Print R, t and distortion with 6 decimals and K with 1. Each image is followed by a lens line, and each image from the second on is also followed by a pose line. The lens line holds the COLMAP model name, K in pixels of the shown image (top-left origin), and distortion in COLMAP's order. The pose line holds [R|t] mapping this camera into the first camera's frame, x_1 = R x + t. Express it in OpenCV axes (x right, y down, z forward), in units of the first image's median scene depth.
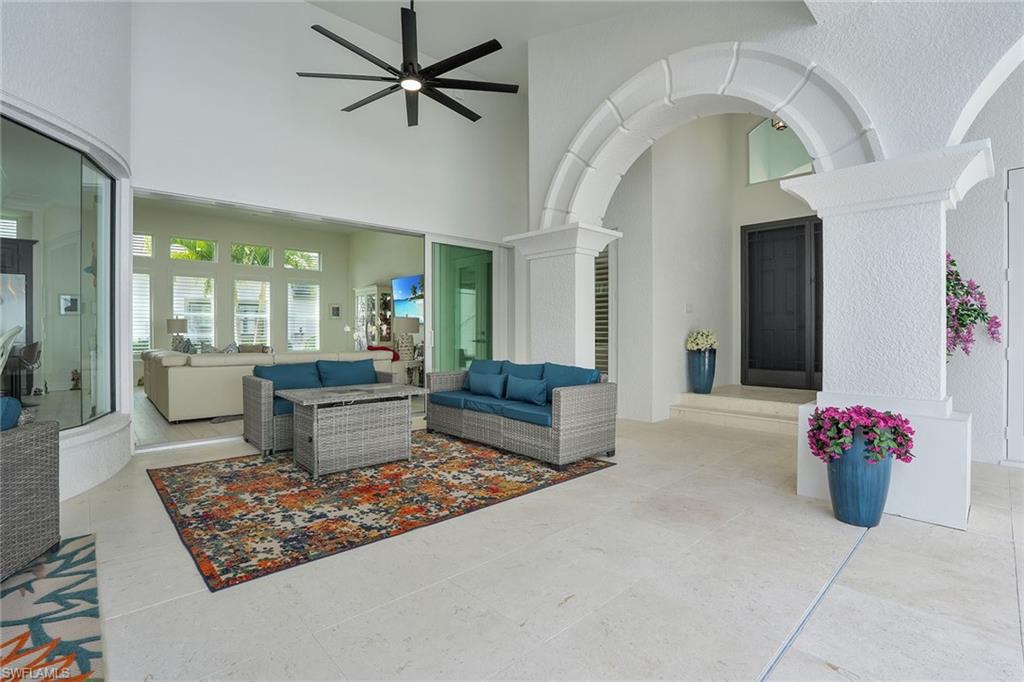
lens RADIAL K [[478.4, 0, 514.4], [0, 478.4, 336.0], [0, 0, 1]] dist [-0.066672, 0.021749]
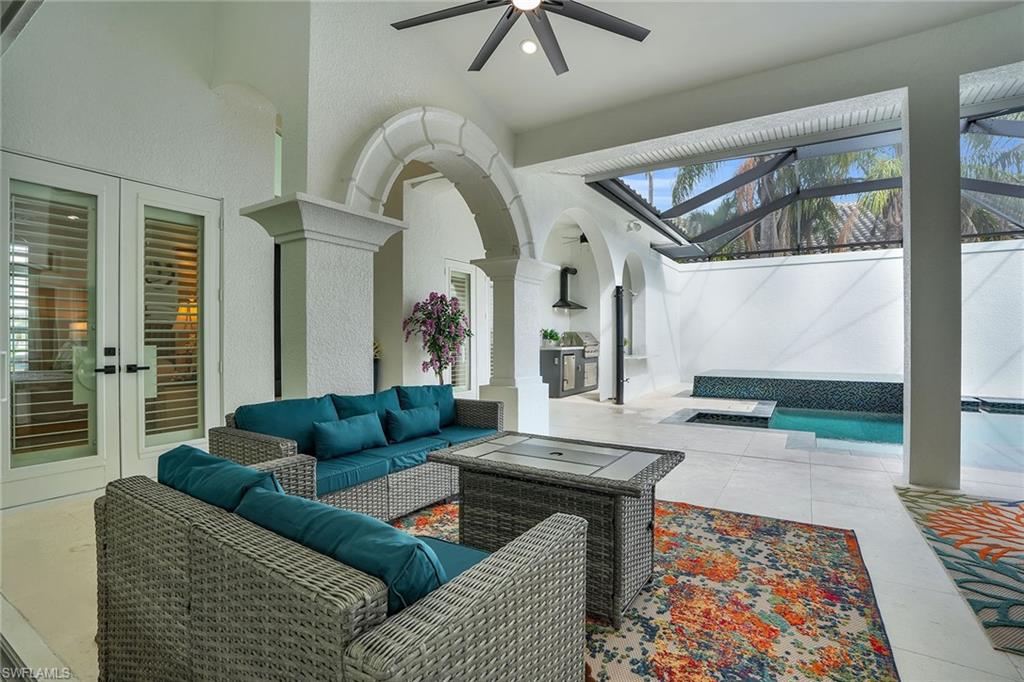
lens RADIAL K [[478.4, 0, 514.4], [0, 478.4, 336.0], [0, 0, 1]] dist [-0.066672, 0.021749]
pose [[-0.259271, 0.006480, 0.965783, -1.071869], [0.008929, 0.999951, -0.004312, -0.032918], [-0.965763, 0.007505, -0.259316, 1.444050]]
